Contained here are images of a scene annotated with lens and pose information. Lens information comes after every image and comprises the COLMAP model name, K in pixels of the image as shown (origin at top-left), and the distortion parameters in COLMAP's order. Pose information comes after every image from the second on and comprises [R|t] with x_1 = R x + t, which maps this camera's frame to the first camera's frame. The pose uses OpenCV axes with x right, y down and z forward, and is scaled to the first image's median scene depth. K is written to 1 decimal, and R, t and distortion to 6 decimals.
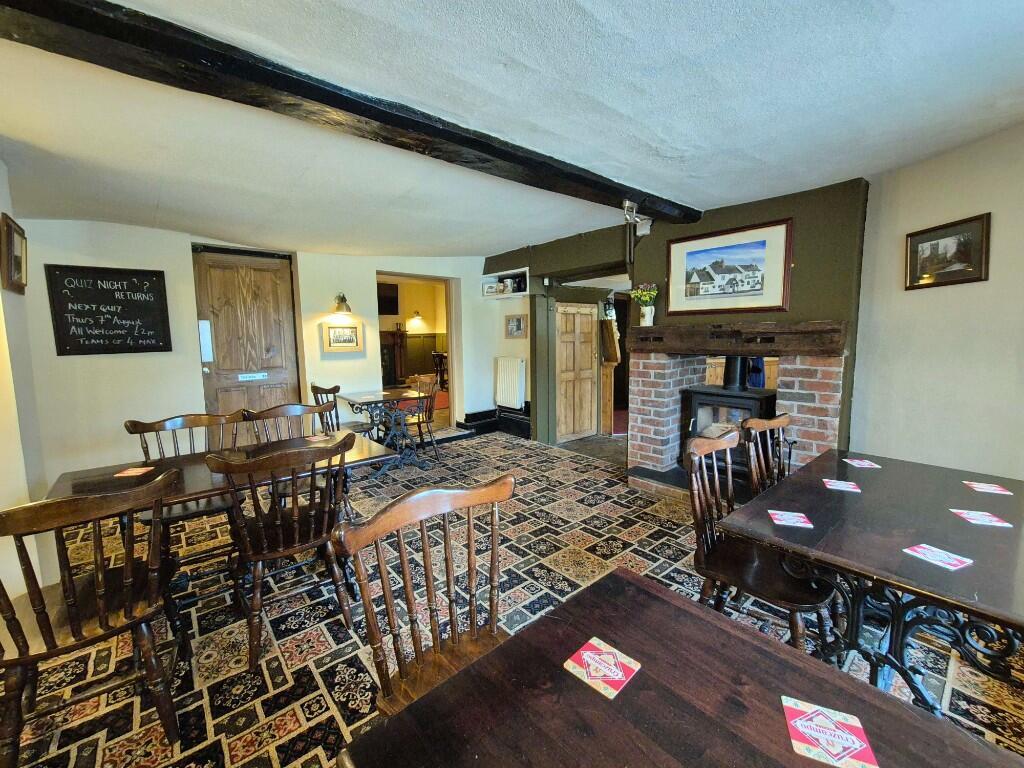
lens RADIAL K [[417.4, 0, 508.0], [0, 417.4, 381.9], [0, 0, 1]] dist [-0.002631, 0.000072]
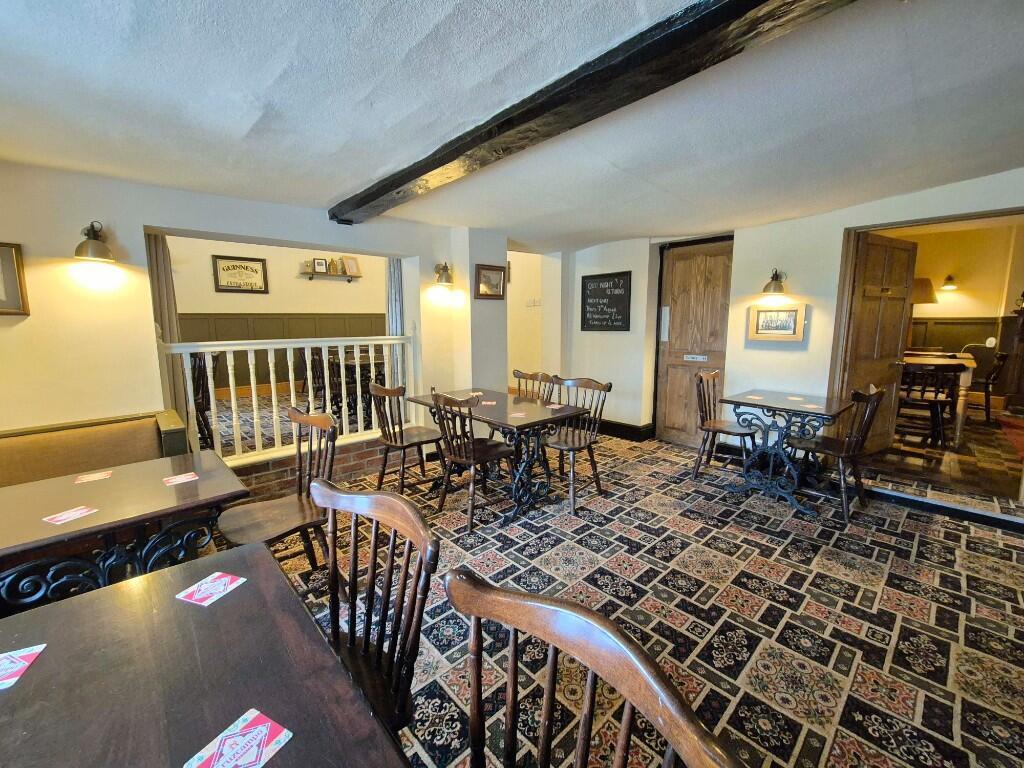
lens RADIAL K [[417.4, 0, 507.2], [0, 417.4, 381.7], [0, 0, 1]] dist [-0.002631, 0.000072]
pose [[0.045077, 0.160451, -0.986014, 0.581005], [-0.109742, 0.981839, 0.154755, -0.087566], [0.992937, 0.101231, 0.061866, 0.610233]]
